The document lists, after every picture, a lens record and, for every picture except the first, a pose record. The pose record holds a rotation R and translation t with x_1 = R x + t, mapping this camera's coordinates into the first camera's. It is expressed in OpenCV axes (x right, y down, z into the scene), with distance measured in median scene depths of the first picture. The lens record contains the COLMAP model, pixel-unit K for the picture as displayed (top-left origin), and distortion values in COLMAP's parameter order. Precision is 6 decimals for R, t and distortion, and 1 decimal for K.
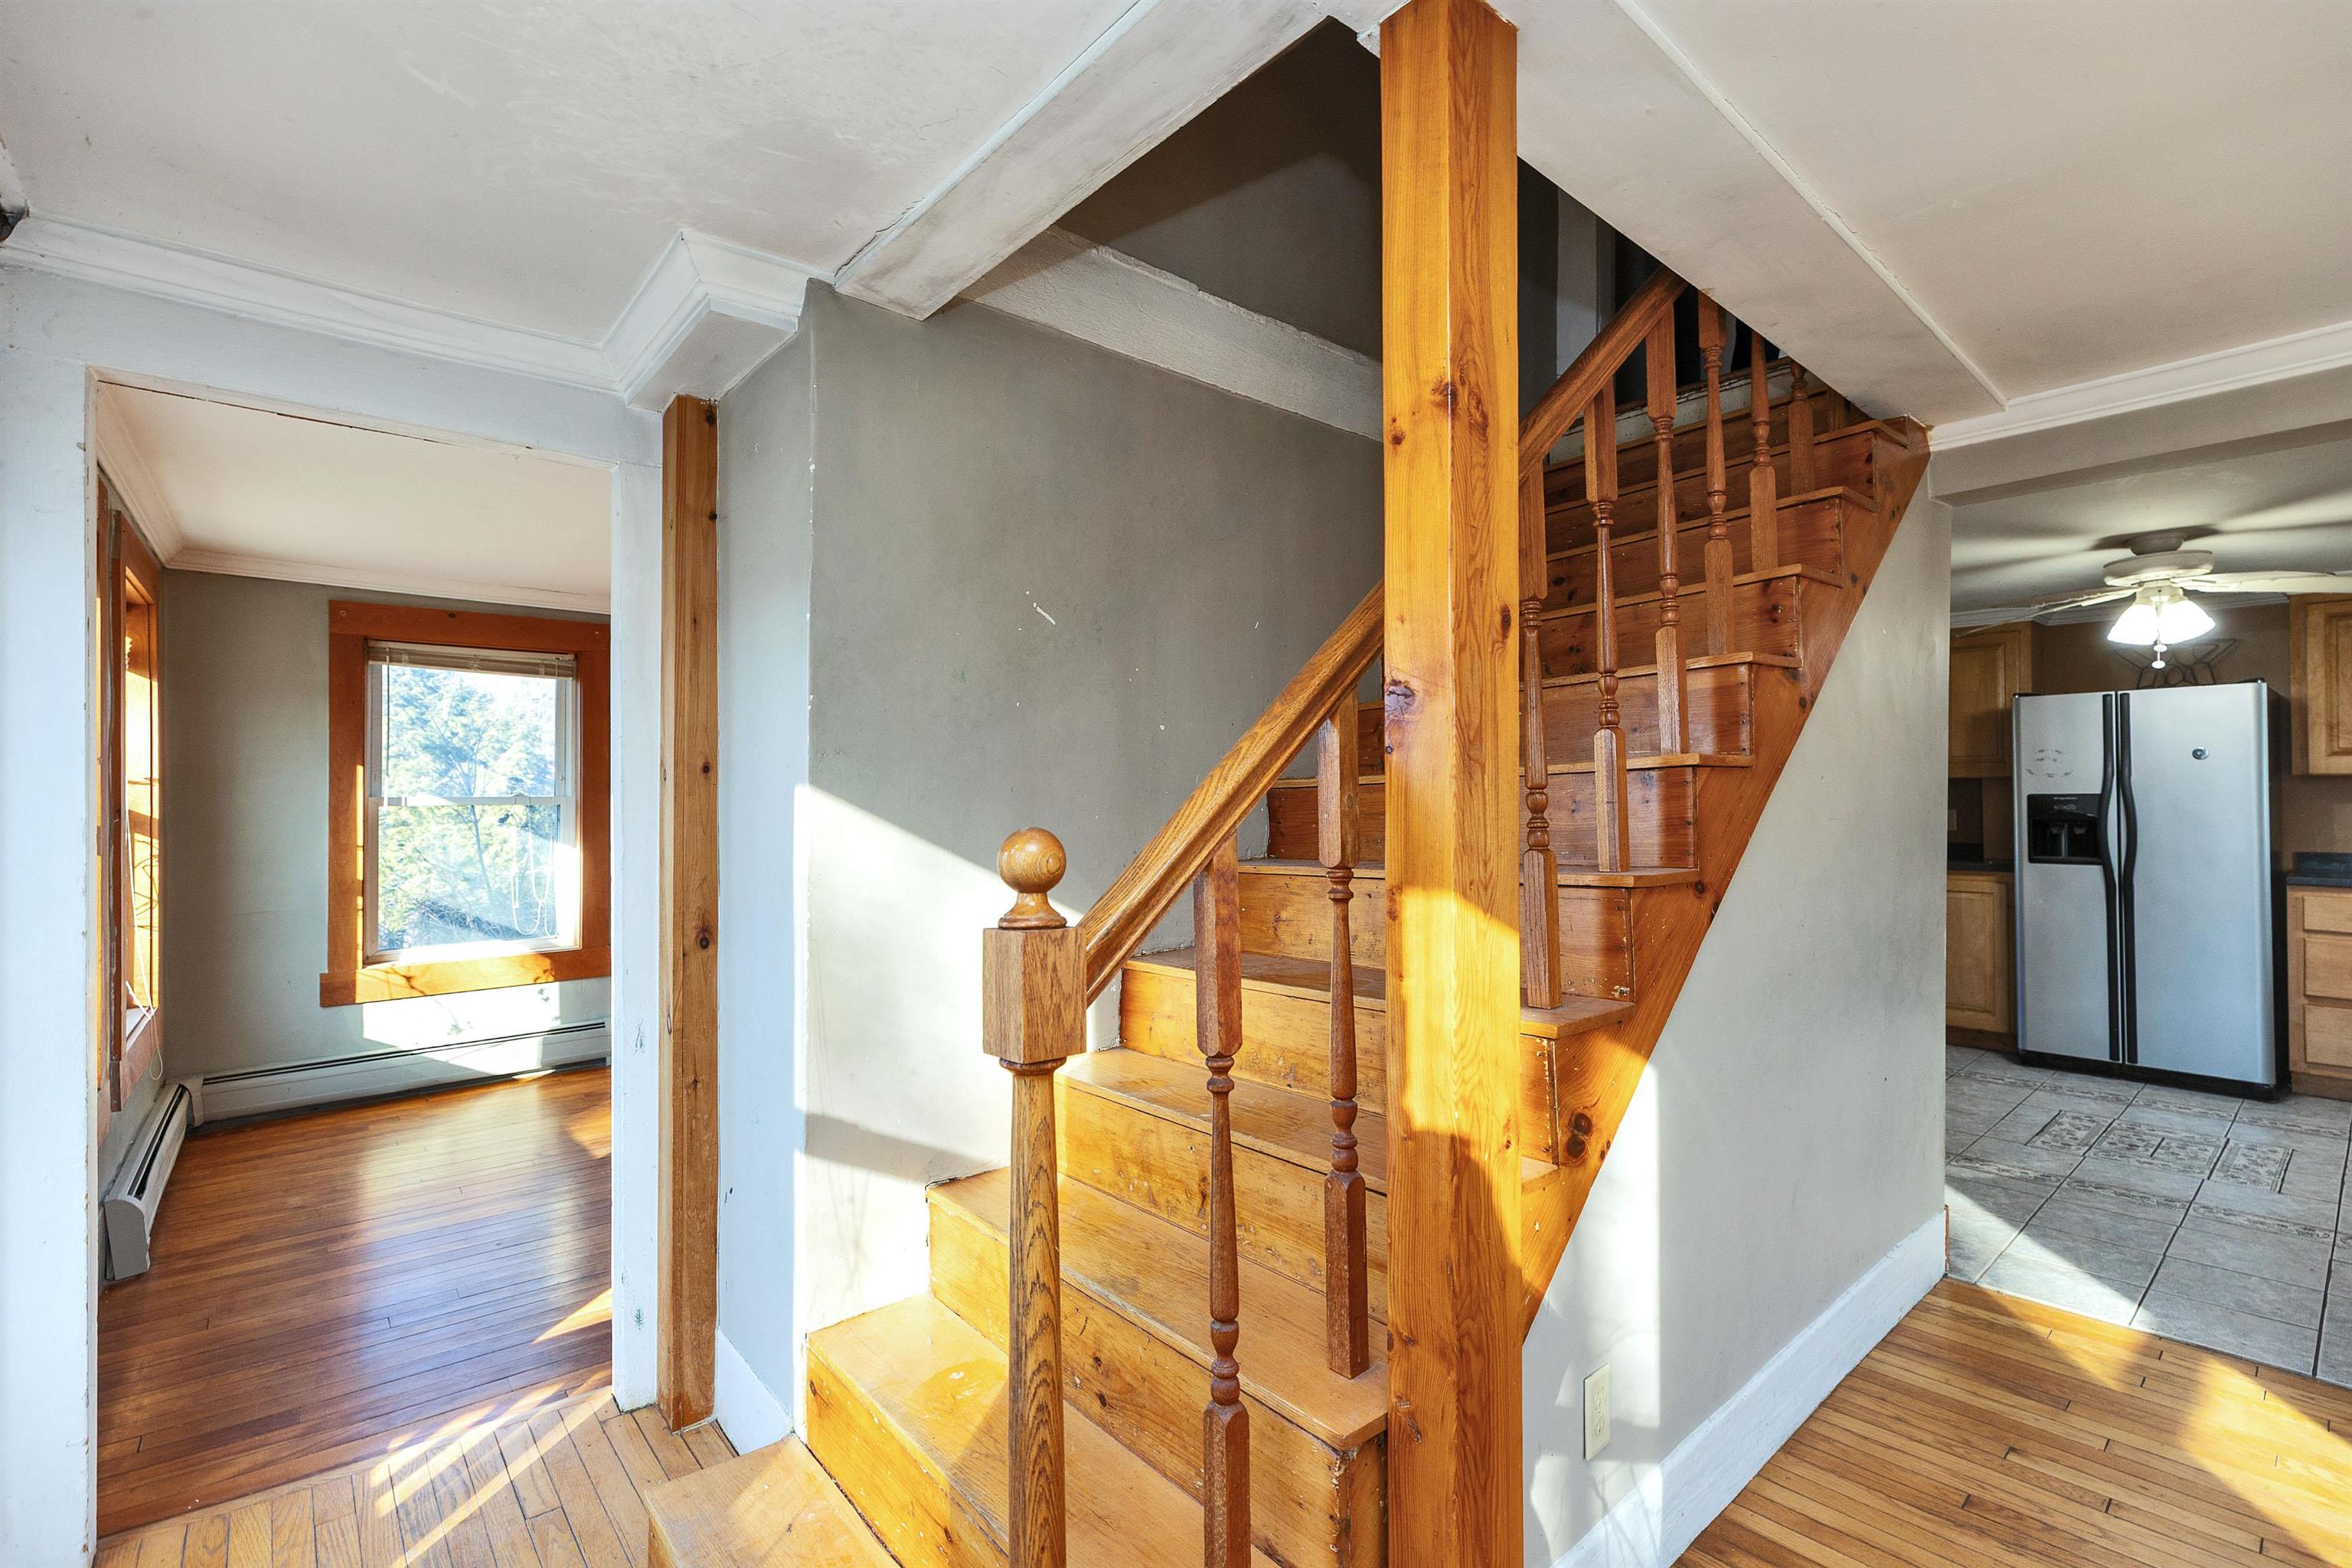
lens RADIAL K [[1055.5, 0, 1190.9], [0, 1055.5, 778.3], [0, 0, 1]] dist [0.009889, -0.001480]
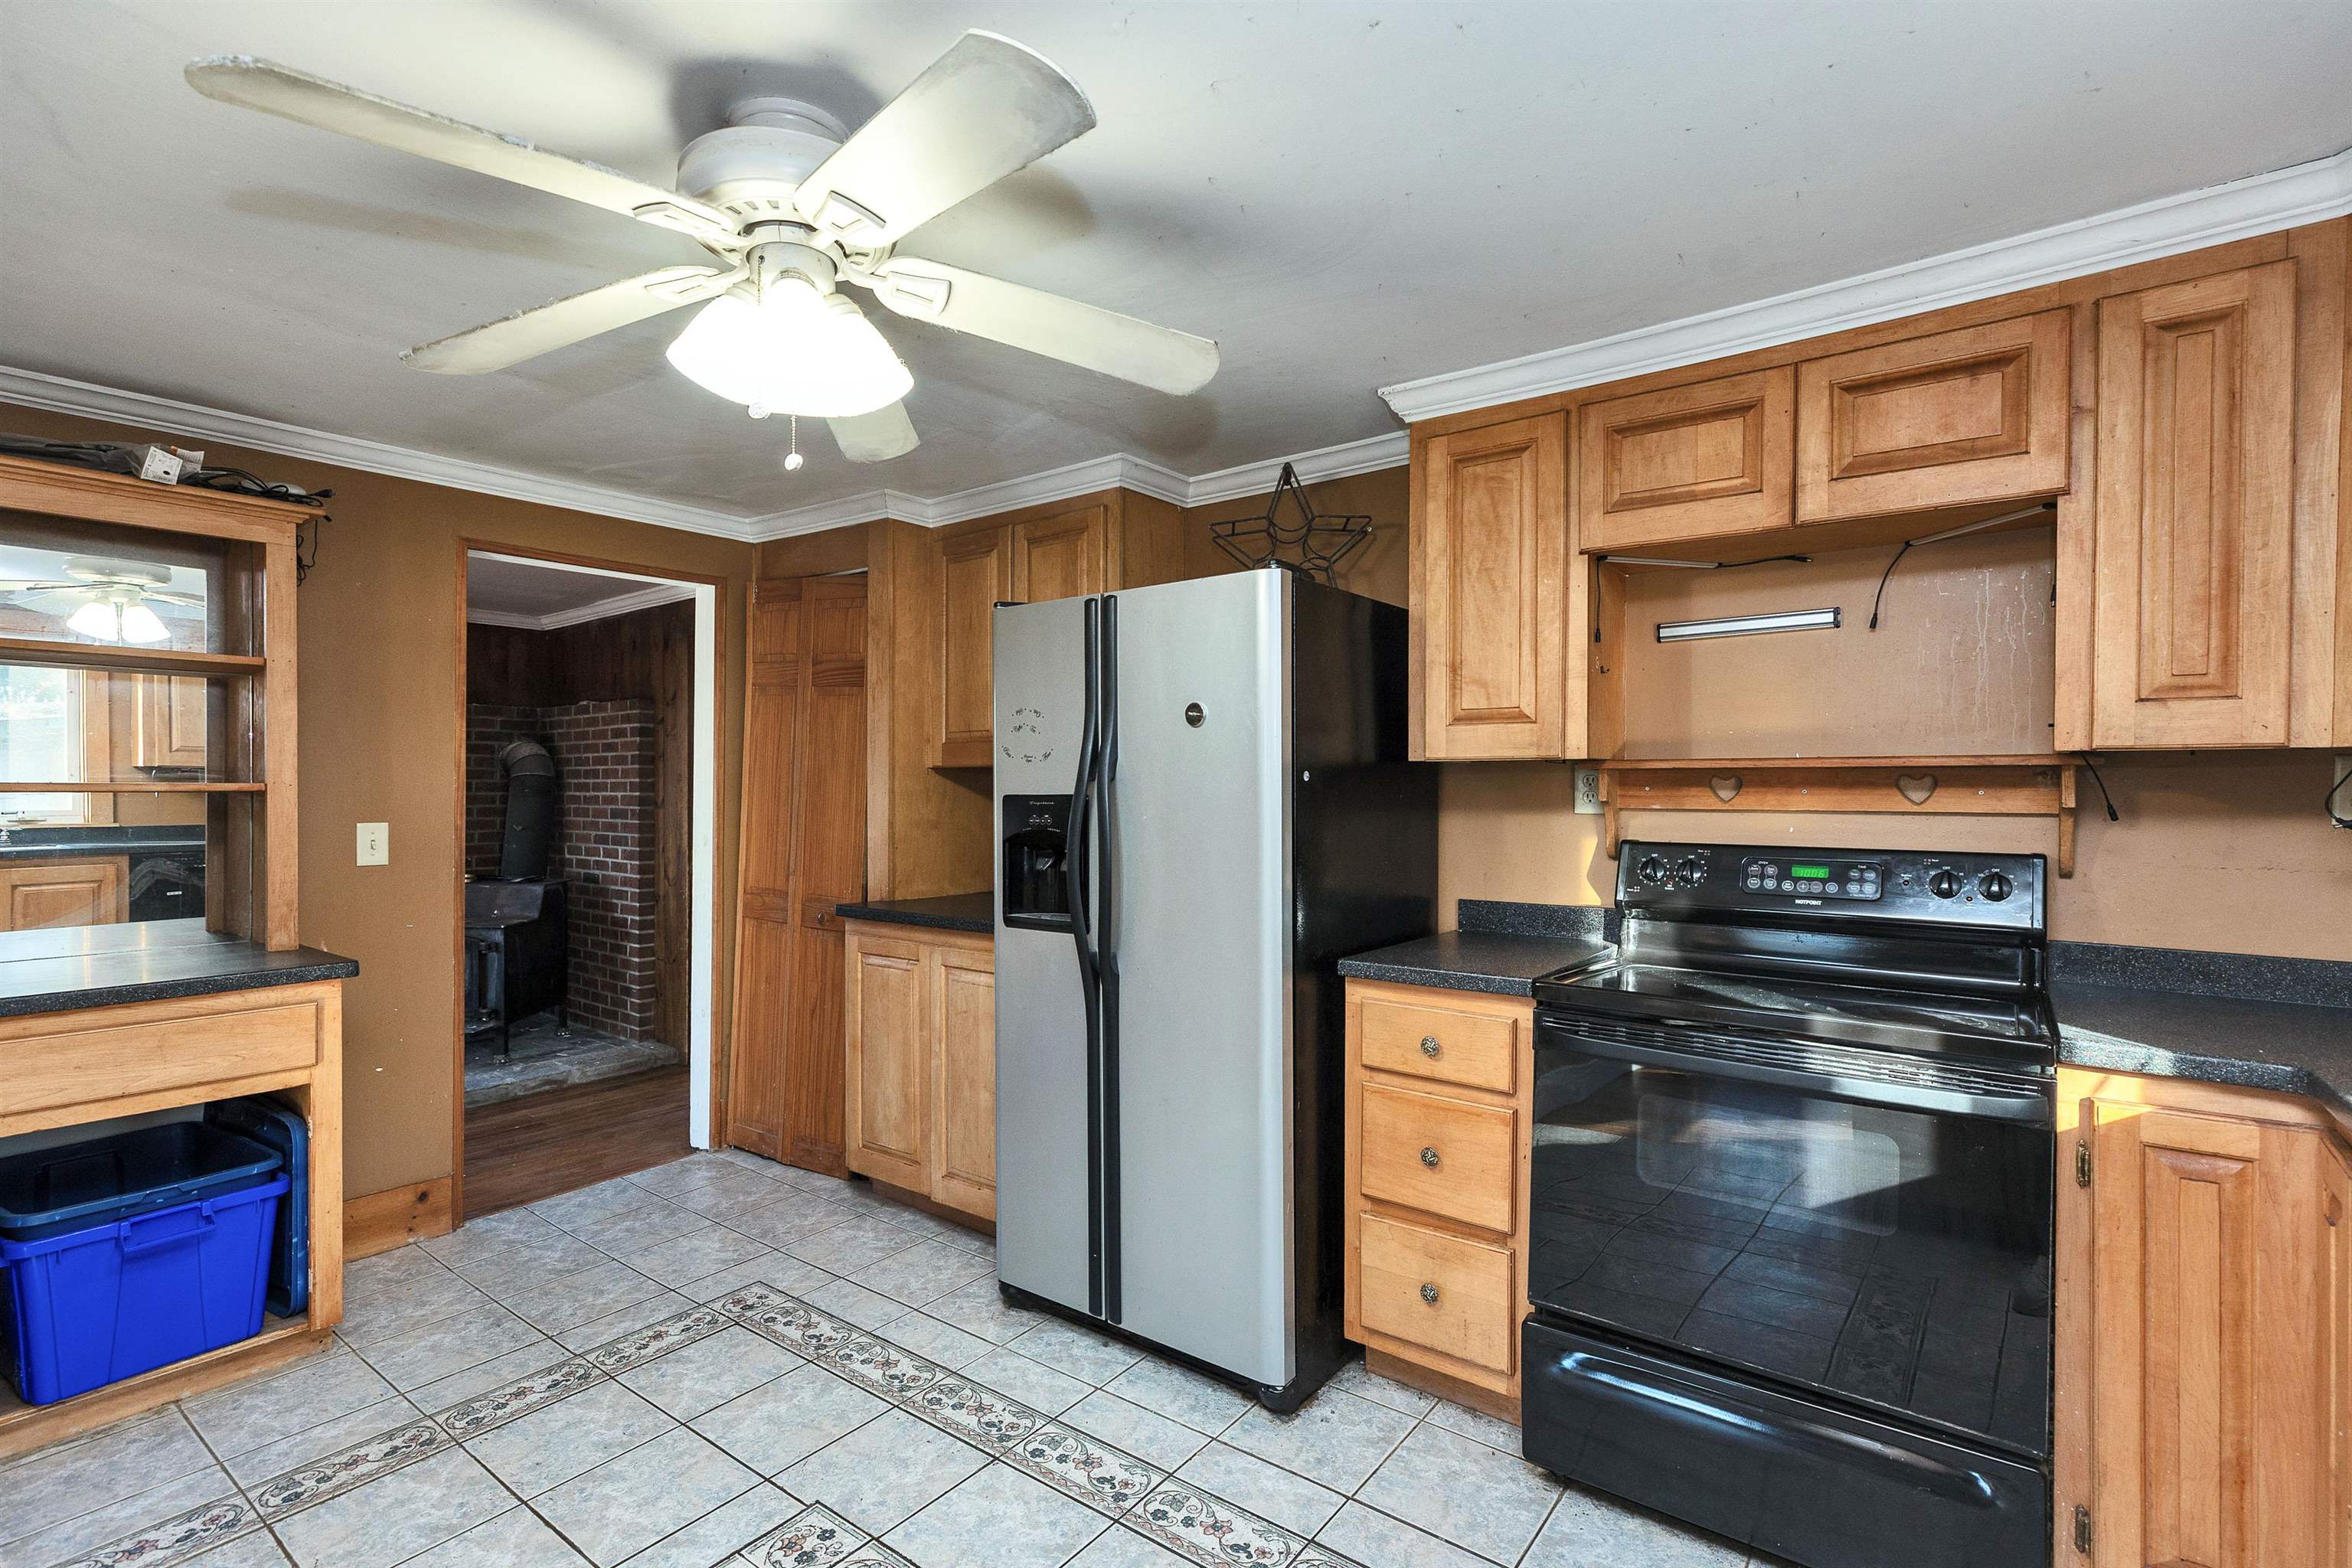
lens RADIAL K [[1055.5, 0, 1218.7], [0, 1055.5, 808.9], [0, 0, 1]] dist [0.009889, -0.001480]
pose [[0.977152, -0.000630, 0.212539, 0.981312], [-0.005465, 0.999591, 0.028088, 0.007951], [-0.212470, -0.028608, 0.976749, 0.594585]]
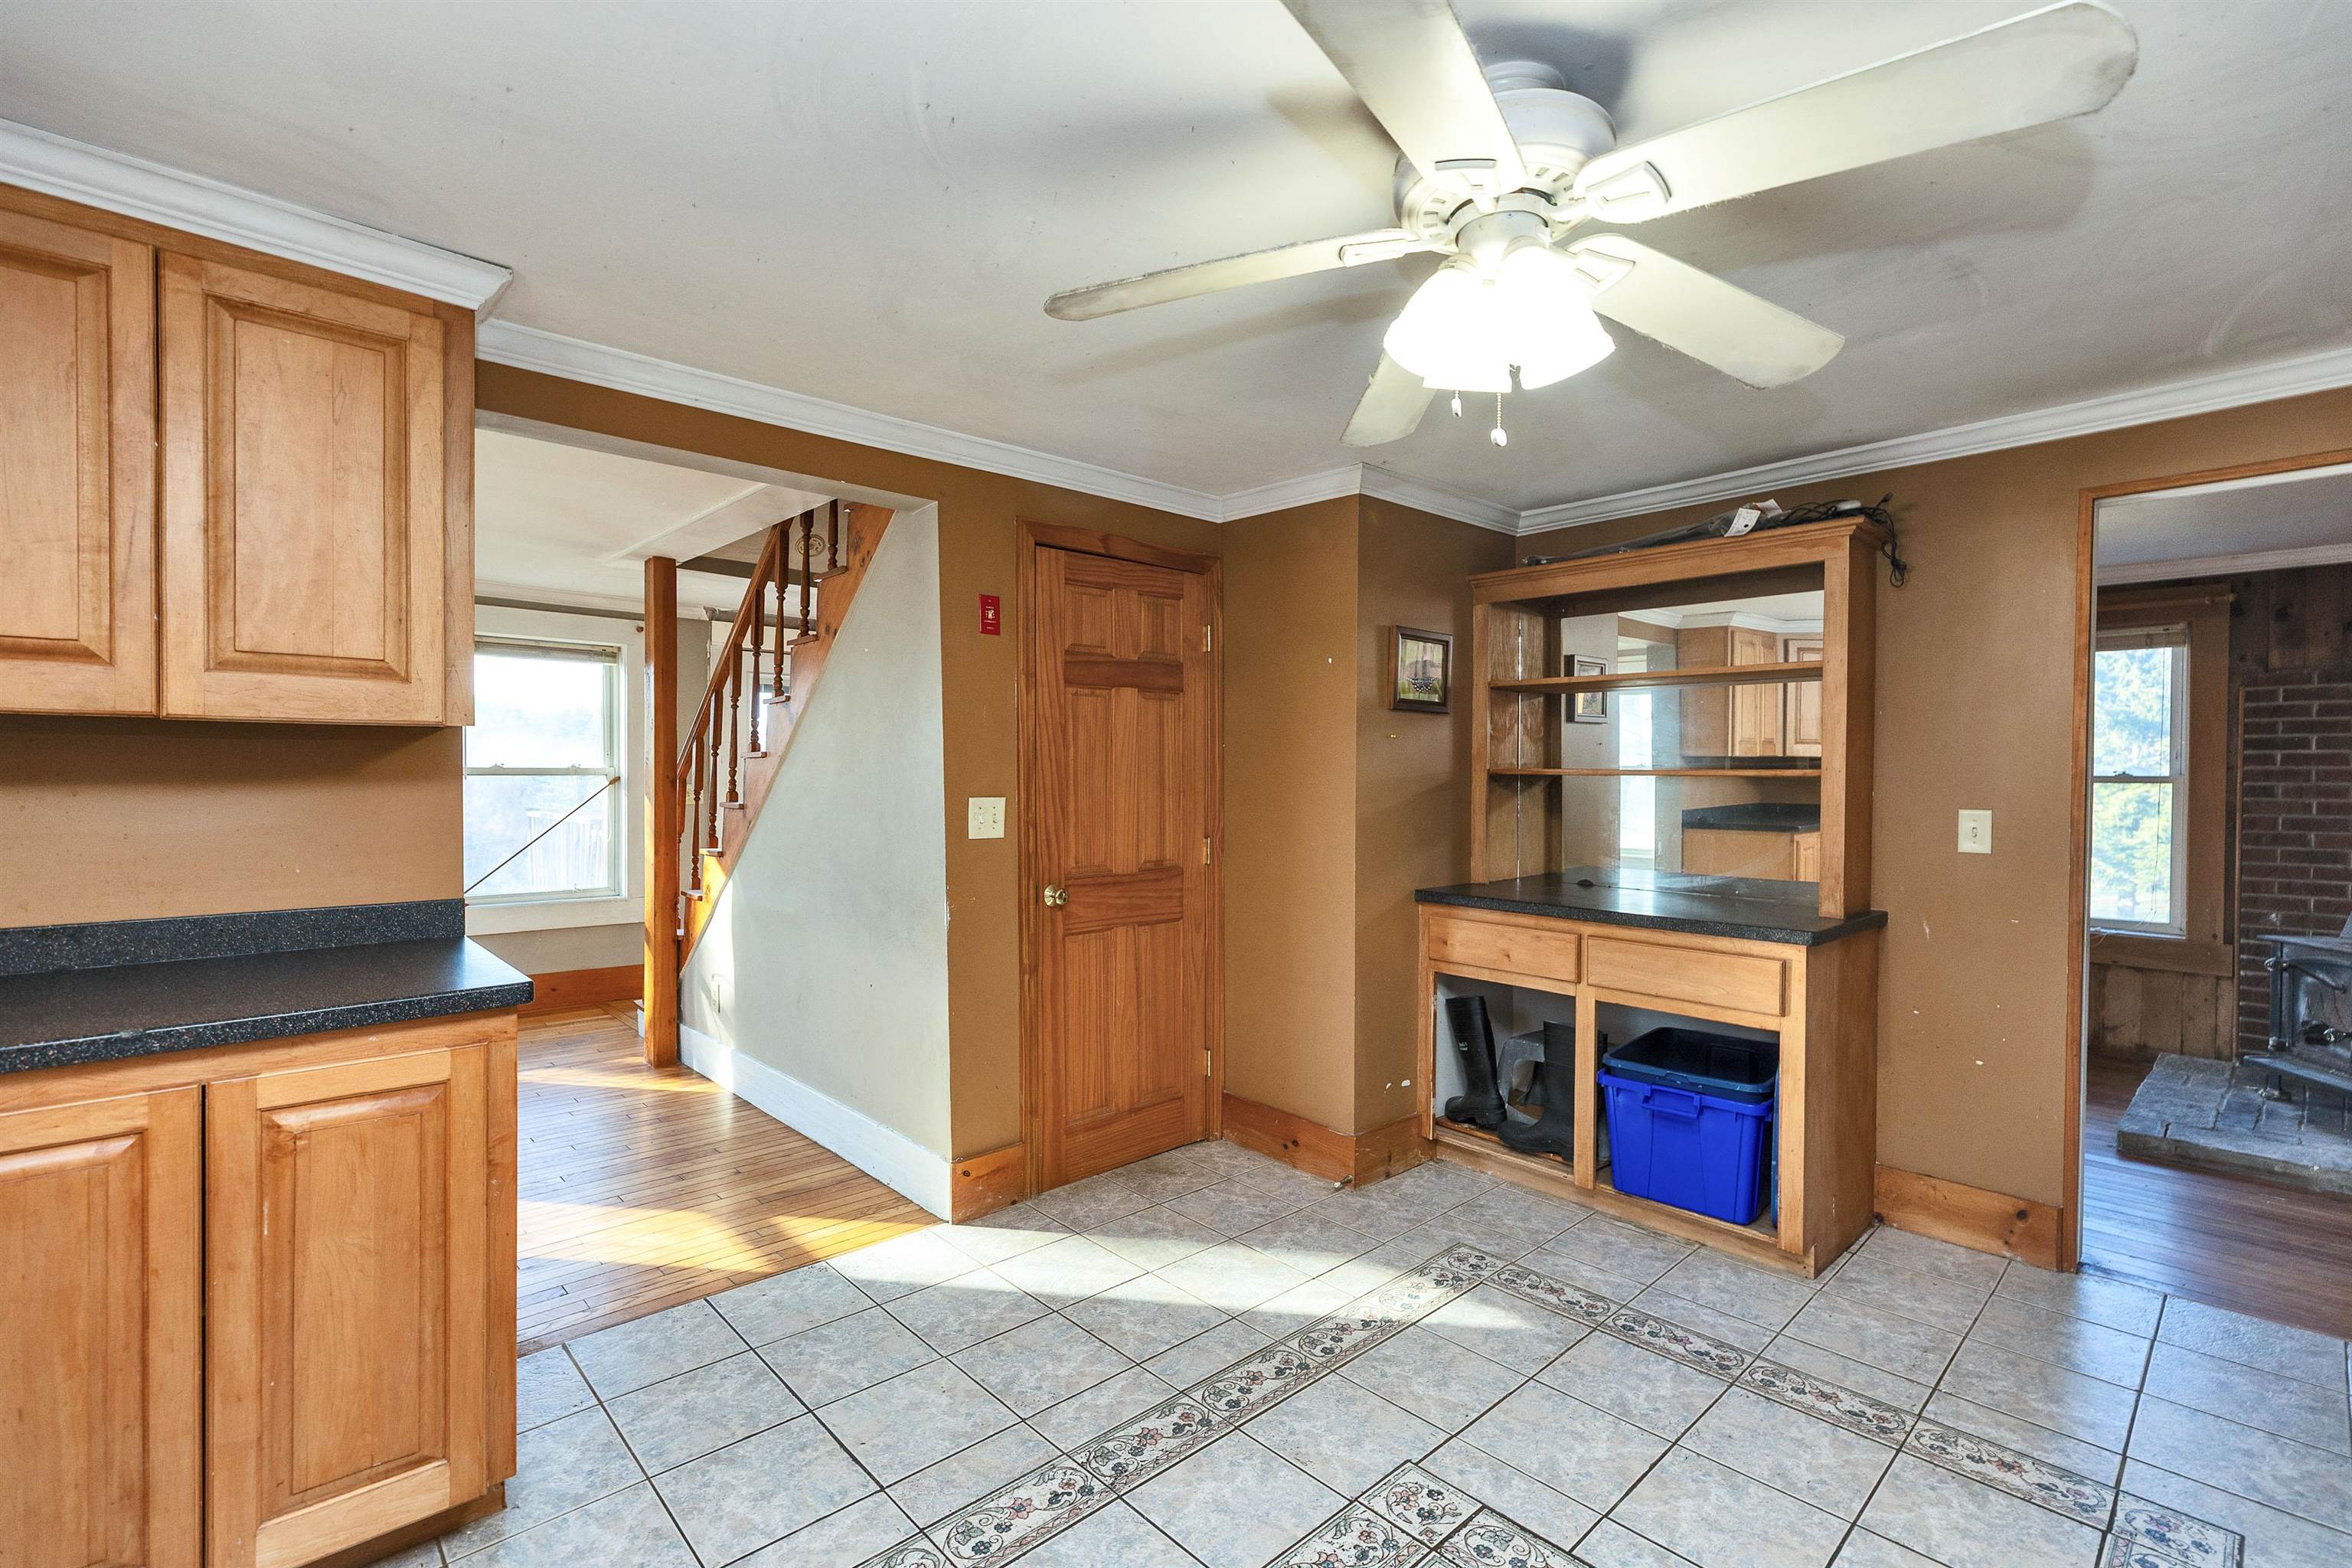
lens RADIAL K [[1055.5, 0, 1149.2], [0, 1055.5, 788.6], [0, 0, 1]] dist [0.009889, -0.001480]
pose [[0.010114, 0.015257, -0.999832, 1.276169], [0.006503, 0.999861, 0.015324, 0.012658], [0.999928, -0.006656, 0.010014, 0.863414]]
